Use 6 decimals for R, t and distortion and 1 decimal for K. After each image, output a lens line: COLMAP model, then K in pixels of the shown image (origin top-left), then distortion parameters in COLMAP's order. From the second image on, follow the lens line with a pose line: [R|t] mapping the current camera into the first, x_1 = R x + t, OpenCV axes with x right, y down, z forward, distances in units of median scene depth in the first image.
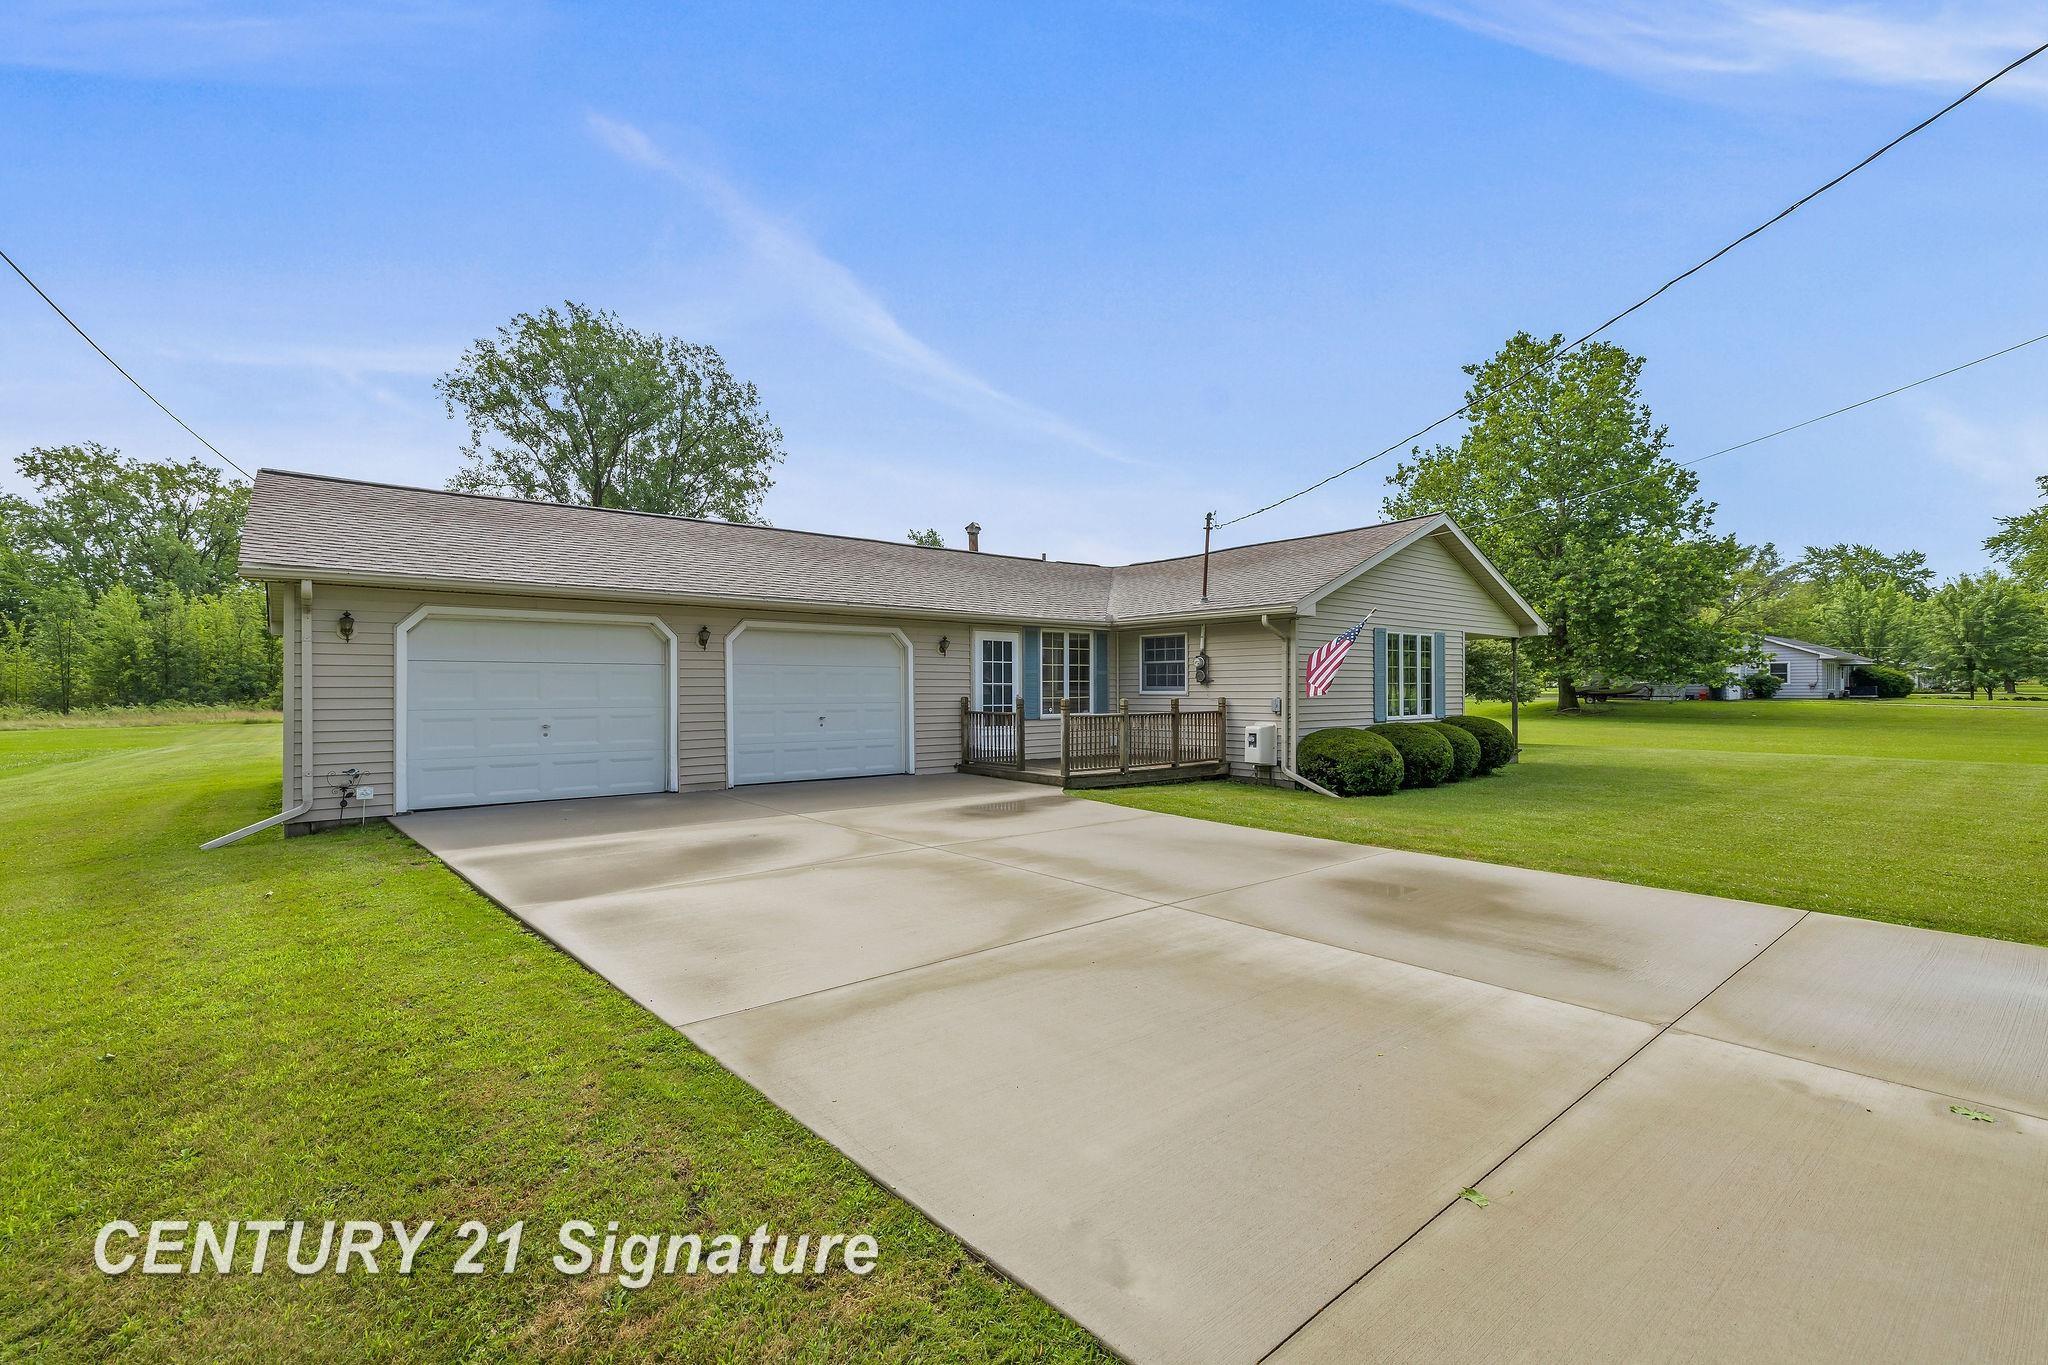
lens RADIAL K [[874.9, 0, 1024.0], [0, 874.9, 682.5], [0, 0, 1]] dist [0.001280, 0.000442]
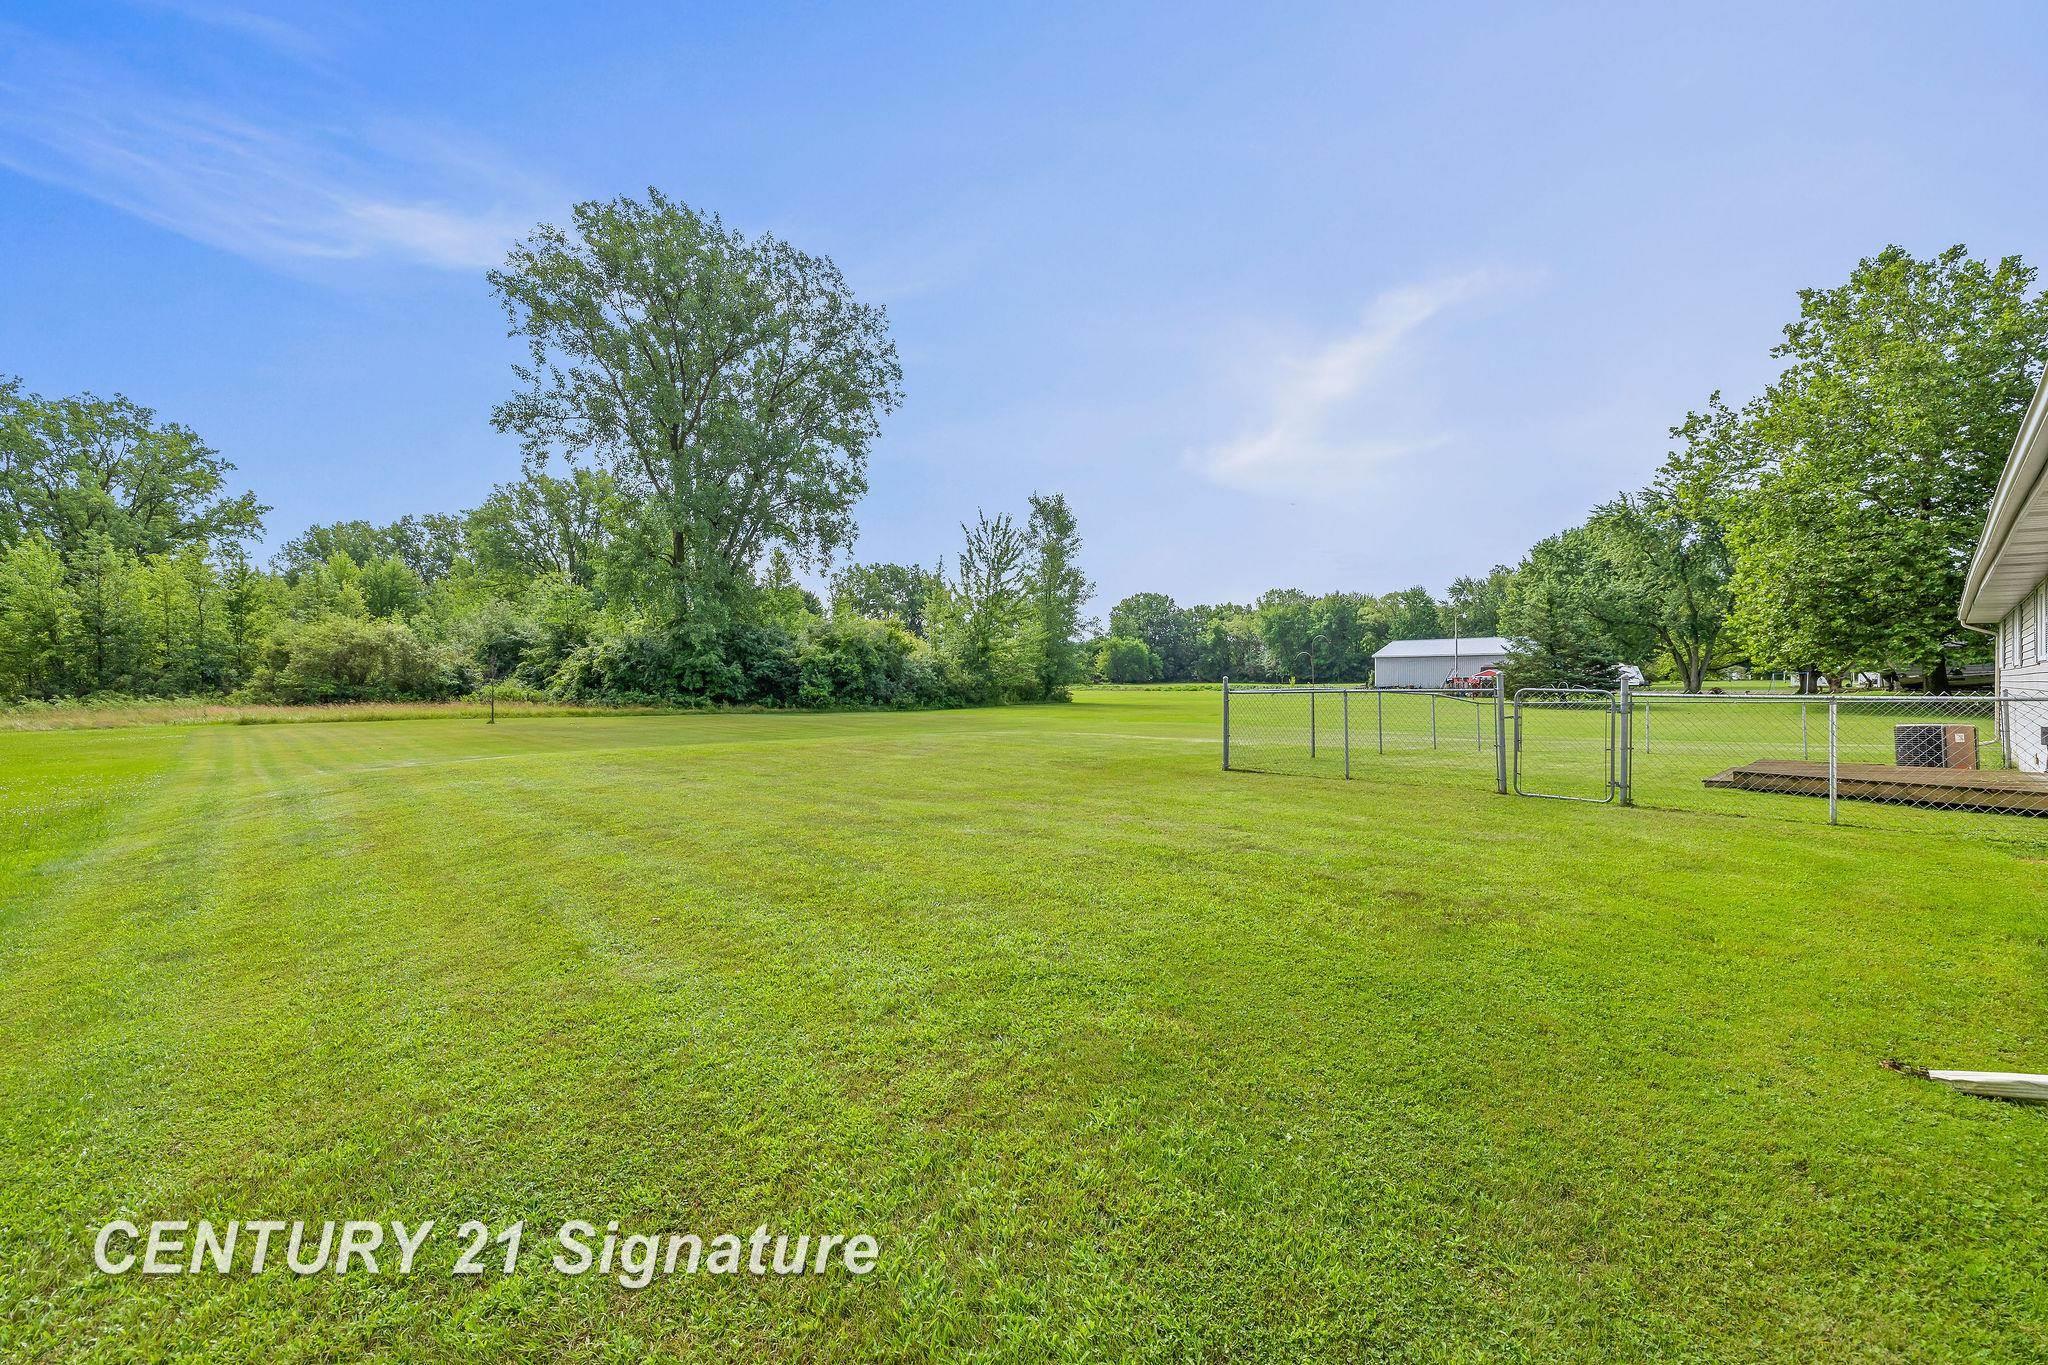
lens RADIAL K [[851.8, 0, 1022.2], [0, 851.8, 676.8], [0, 0, 1]] dist [0.000943, 0.000212]
pose [[0.997032, 0.002918, 0.076928, -0.242177], [-0.003010, 0.999995, 0.001079, 0.004221], [-0.076924, -0.001307, 0.997036, 0.205704]]
